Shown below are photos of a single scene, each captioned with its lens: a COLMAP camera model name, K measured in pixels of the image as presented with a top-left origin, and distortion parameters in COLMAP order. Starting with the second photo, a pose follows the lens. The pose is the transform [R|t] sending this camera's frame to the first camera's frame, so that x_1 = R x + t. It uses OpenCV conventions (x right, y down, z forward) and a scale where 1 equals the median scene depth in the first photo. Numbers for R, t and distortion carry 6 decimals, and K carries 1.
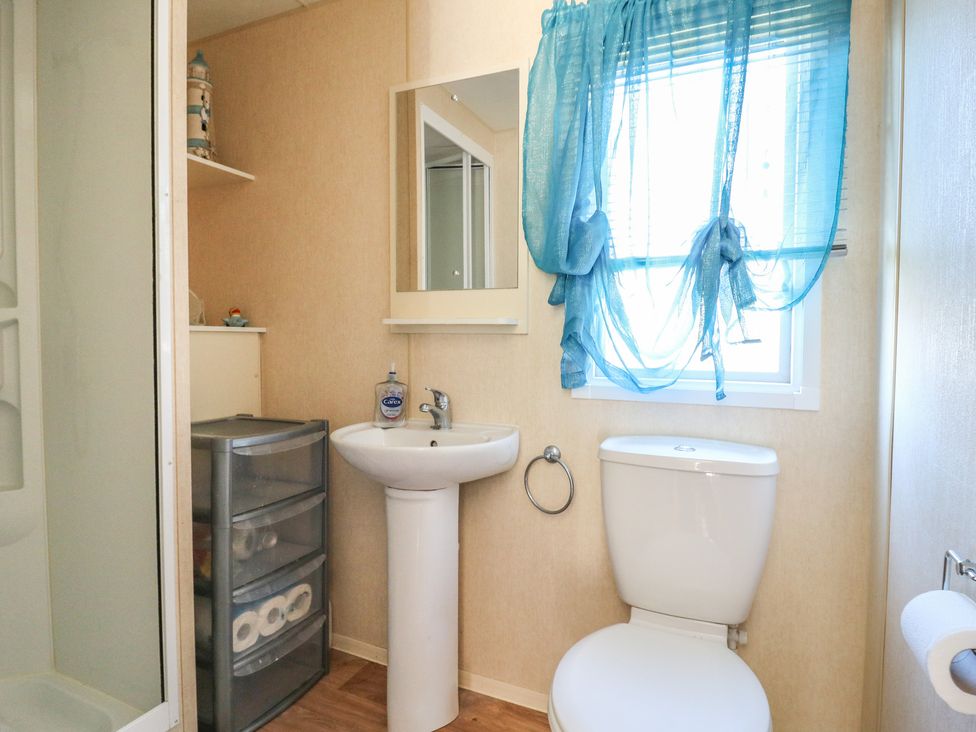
lens RADIAL K [[557.3, 0, 495.5], [0, 557.3, 362.6], [0, 0, 1]] dist [0.002516, -0.013882]
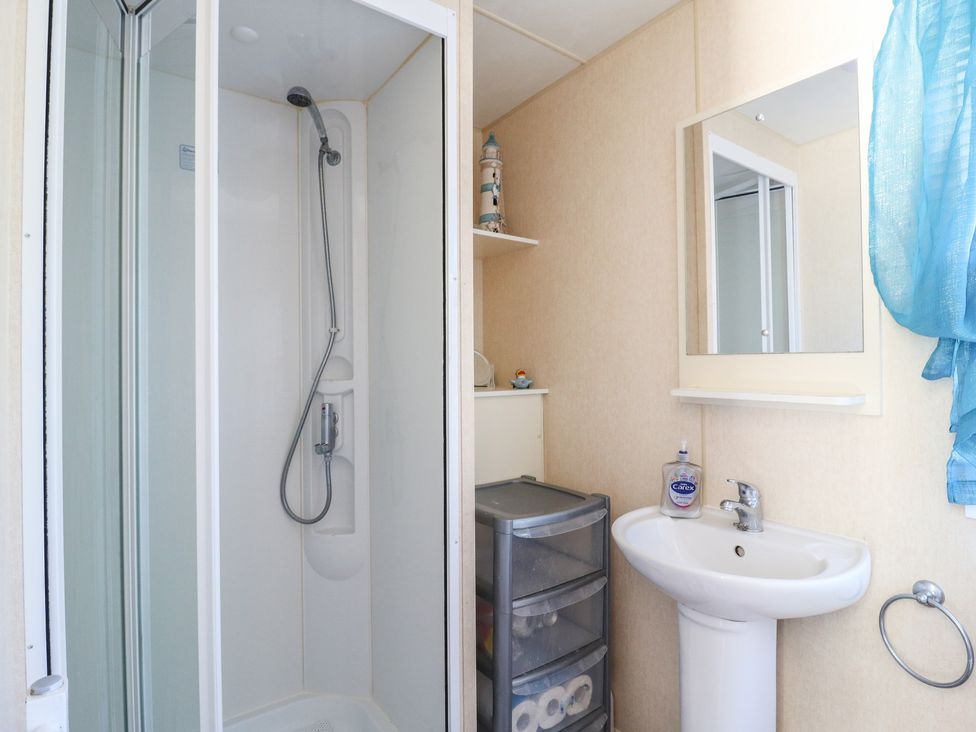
lens RADIAL K [[520.3, 0, 489.3], [0, 520.3, 367.7], [0, 0, 1]] dist [0.001582, -0.010710]
pose [[0.868809, -0.012966, -0.494977, -0.047458], [-0.004157, 0.999431, -0.033475, -0.085189], [0.495130, 0.031141, 0.868261, 0.159899]]
